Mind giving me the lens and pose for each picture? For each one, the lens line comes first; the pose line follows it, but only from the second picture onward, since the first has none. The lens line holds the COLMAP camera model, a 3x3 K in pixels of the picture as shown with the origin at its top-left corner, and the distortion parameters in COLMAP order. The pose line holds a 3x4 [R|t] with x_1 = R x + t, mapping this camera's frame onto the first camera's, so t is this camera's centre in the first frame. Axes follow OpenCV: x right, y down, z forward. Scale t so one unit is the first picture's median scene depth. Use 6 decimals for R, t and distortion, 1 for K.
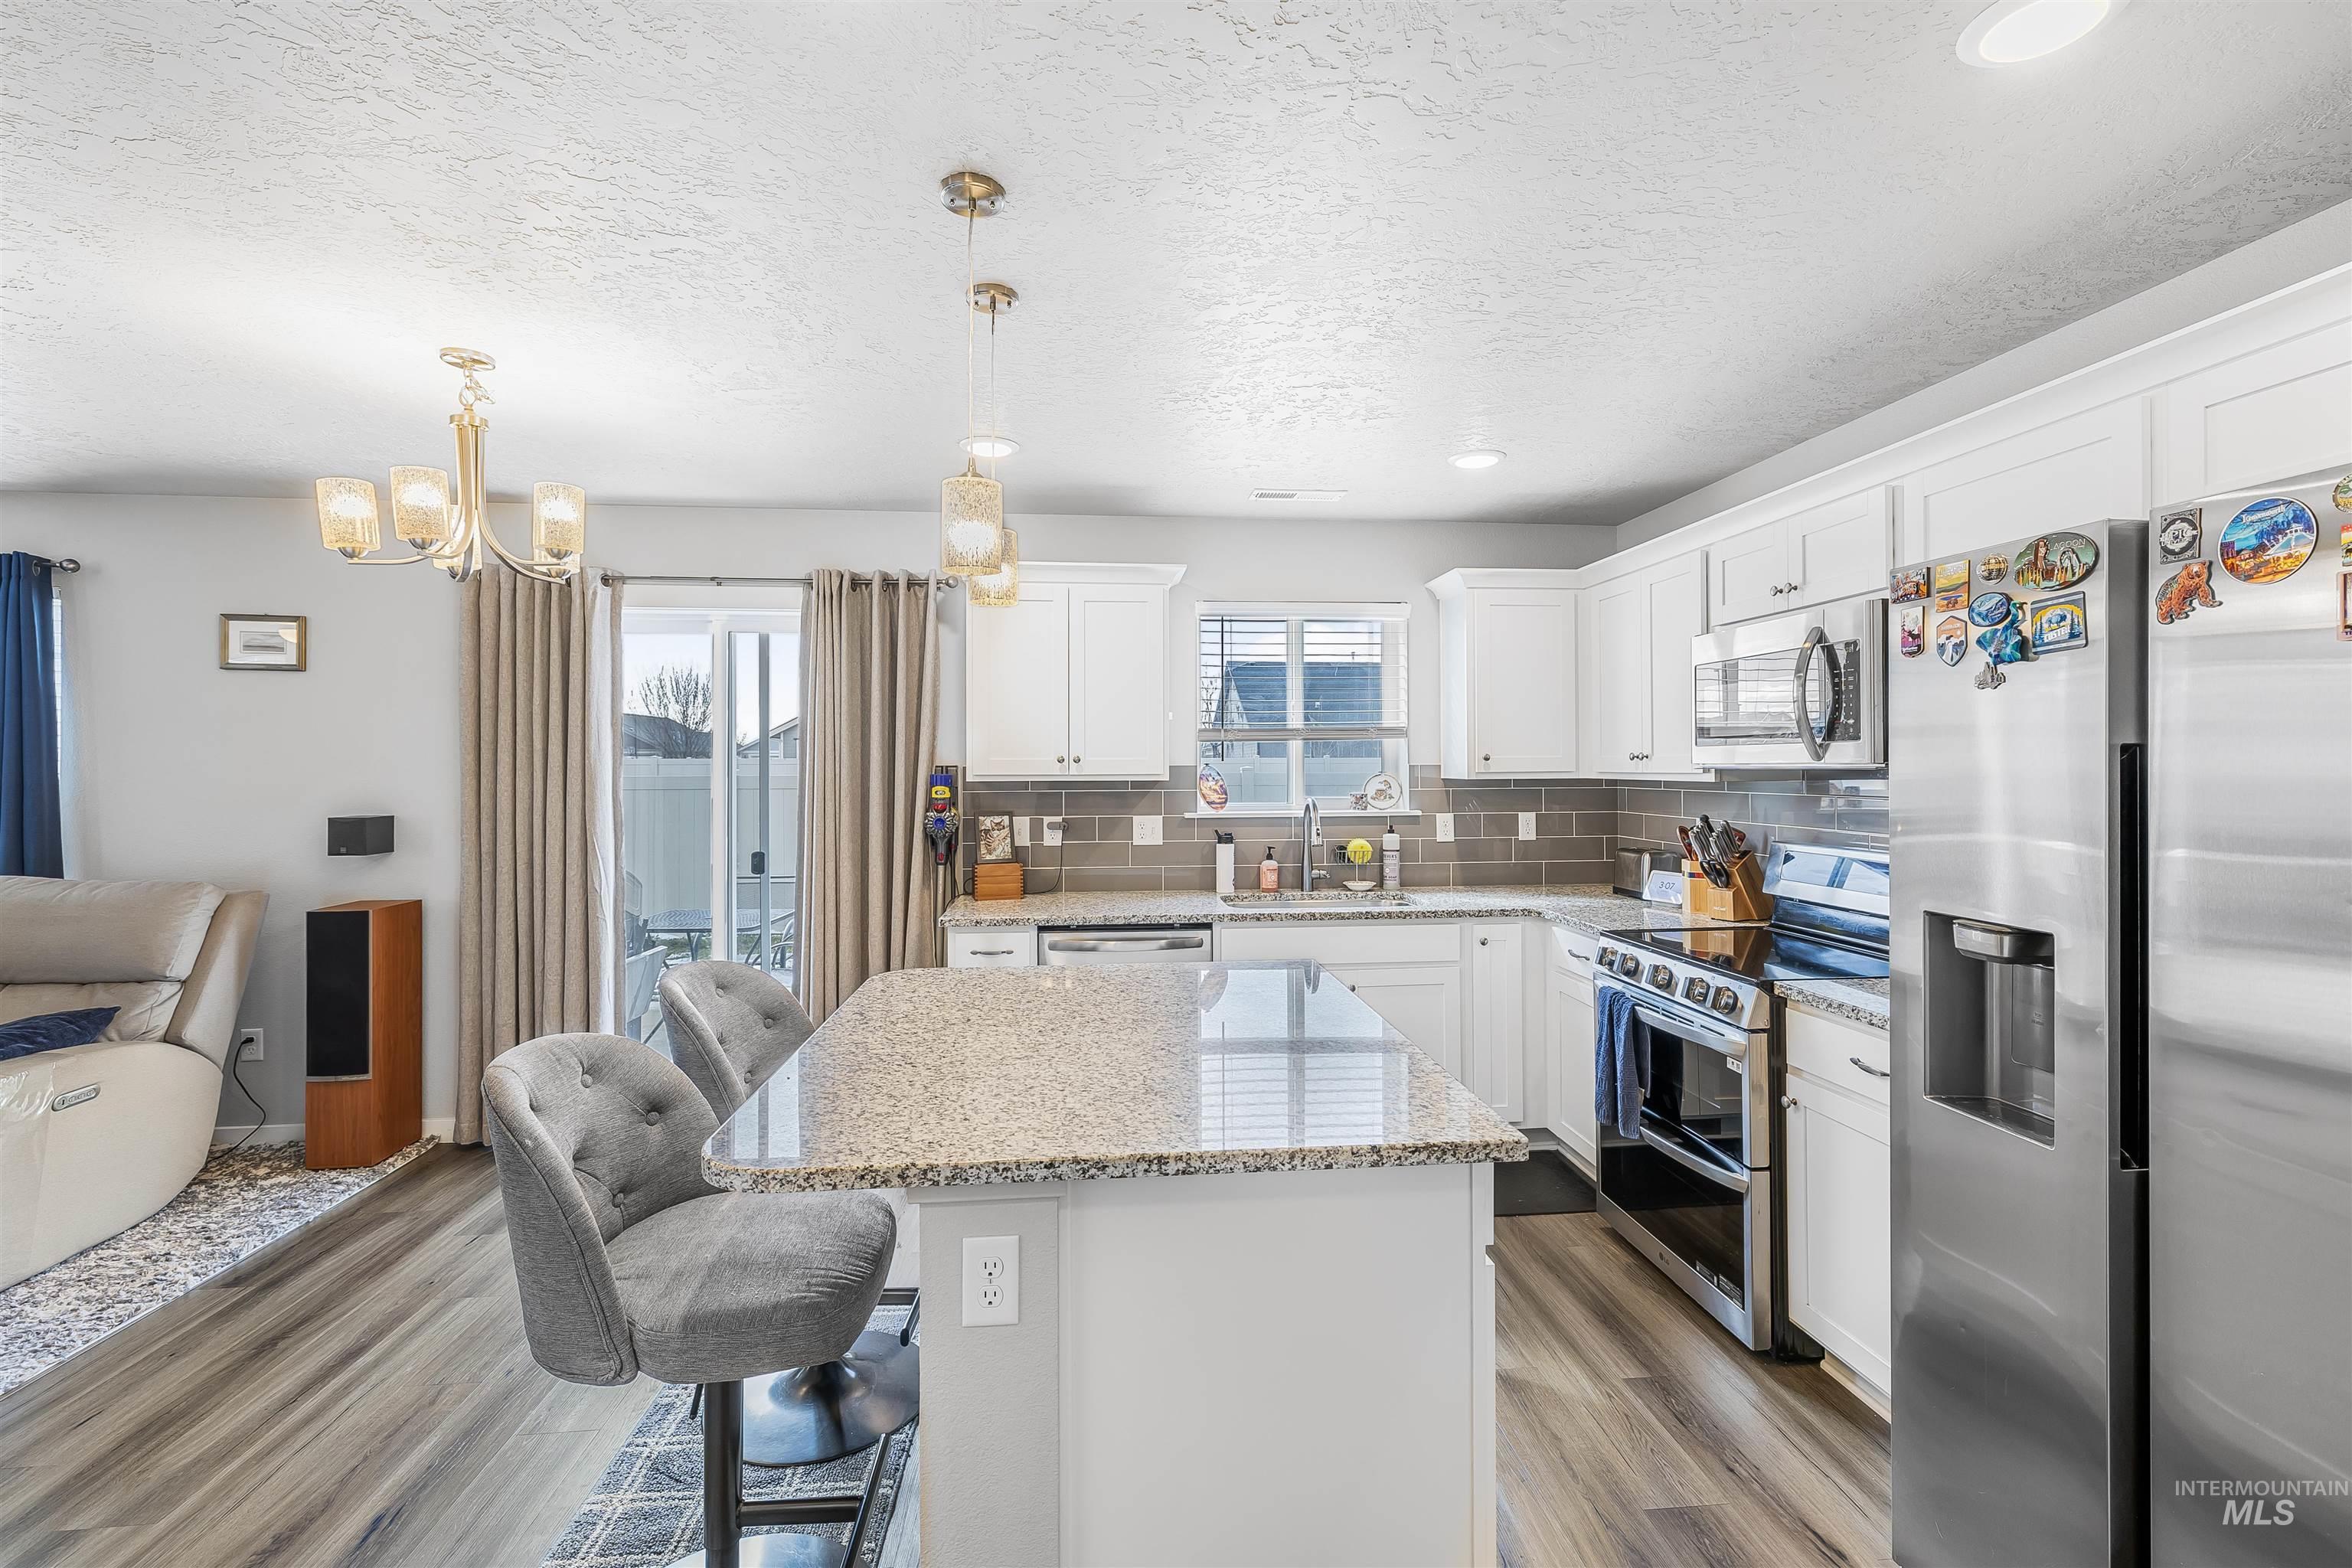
lens RADIAL K [[1029.6, 0, 1191.5], [0, 1029.6, 763.2], [0, 0, 1]] dist [0.004261, 0.000848]
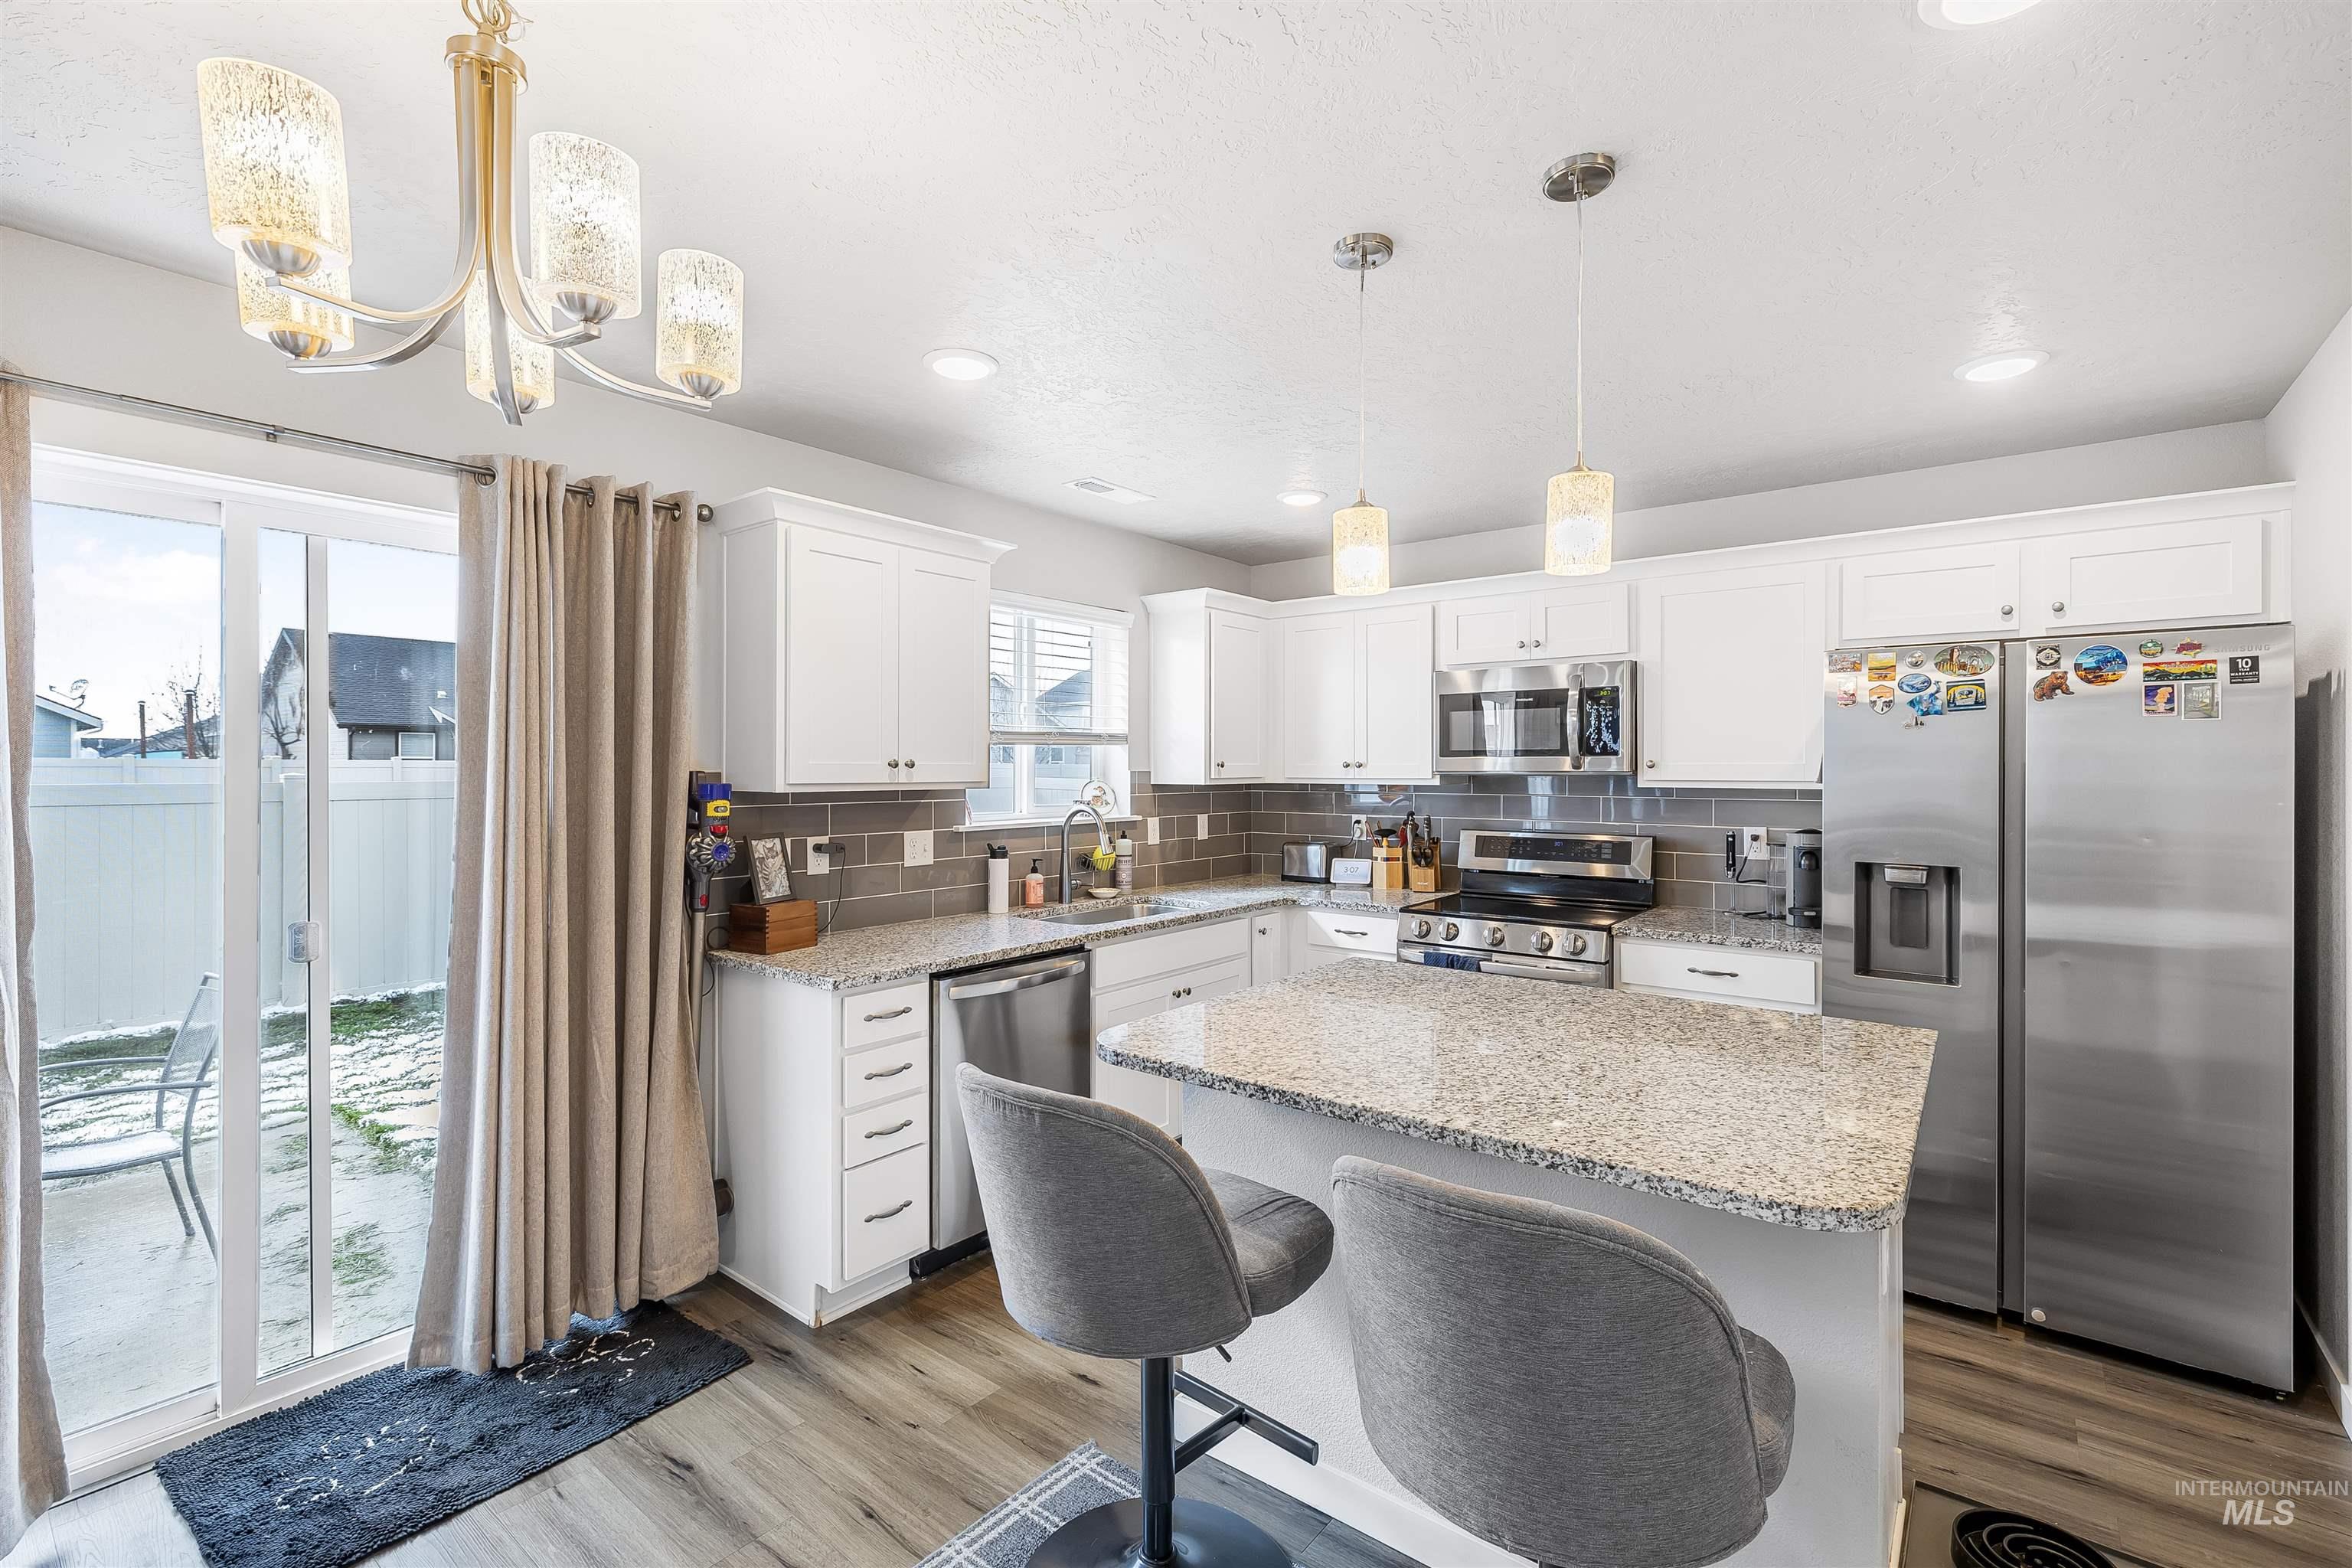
lens RADIAL K [[1029.6, 0, 1186.2], [0, 1029.6, 773.5], [0, 0, 1]] dist [0.004261, 0.000848]
pose [[0.697755, -0.000460, 0.716336, -0.563884], [-0.003916, 0.999982, 0.004456, -0.000783], [-0.716326, -0.005914, 0.697741, 0.288440]]
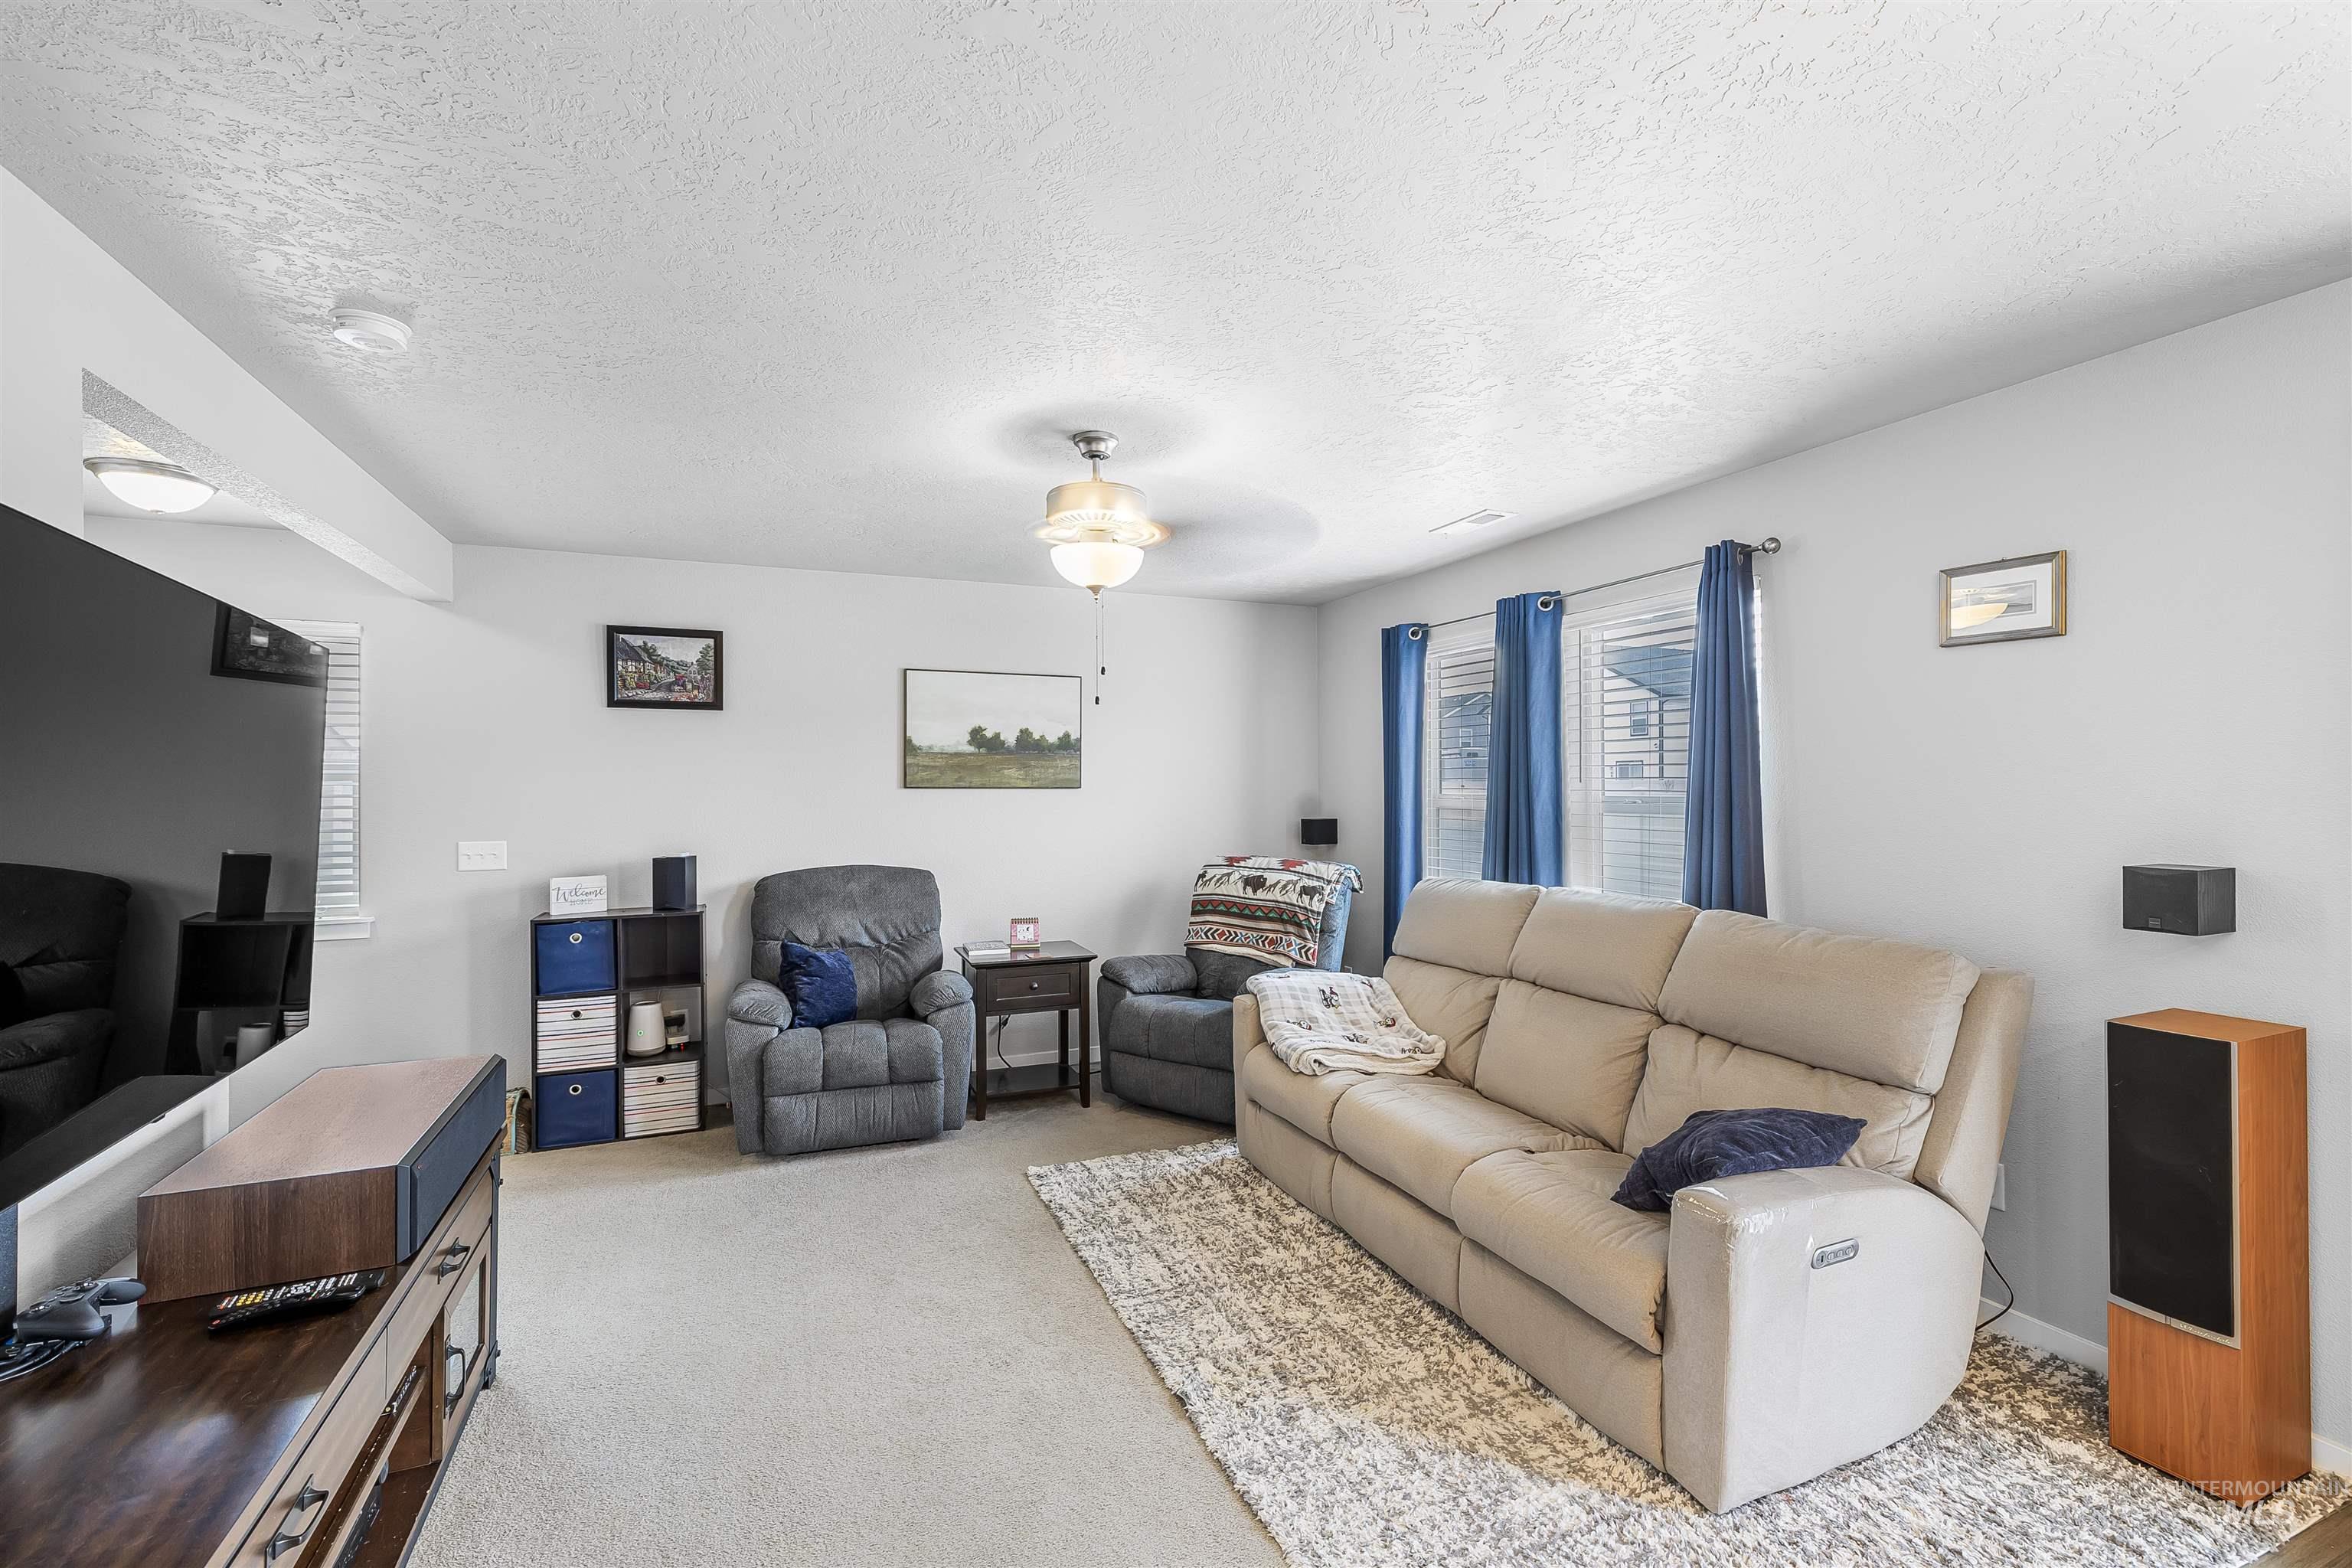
lens RADIAL K [[1029.6, 0, 1186.0], [0, 1029.6, 782.2], [0, 0, 1]] dist [0.004261, 0.000848]
pose [[0.294955, -0.002732, -0.955507, -0.421510], [0.007087, 0.999975, -0.000671, -0.000439], [0.955485, -0.006574, 0.294967, 0.295435]]
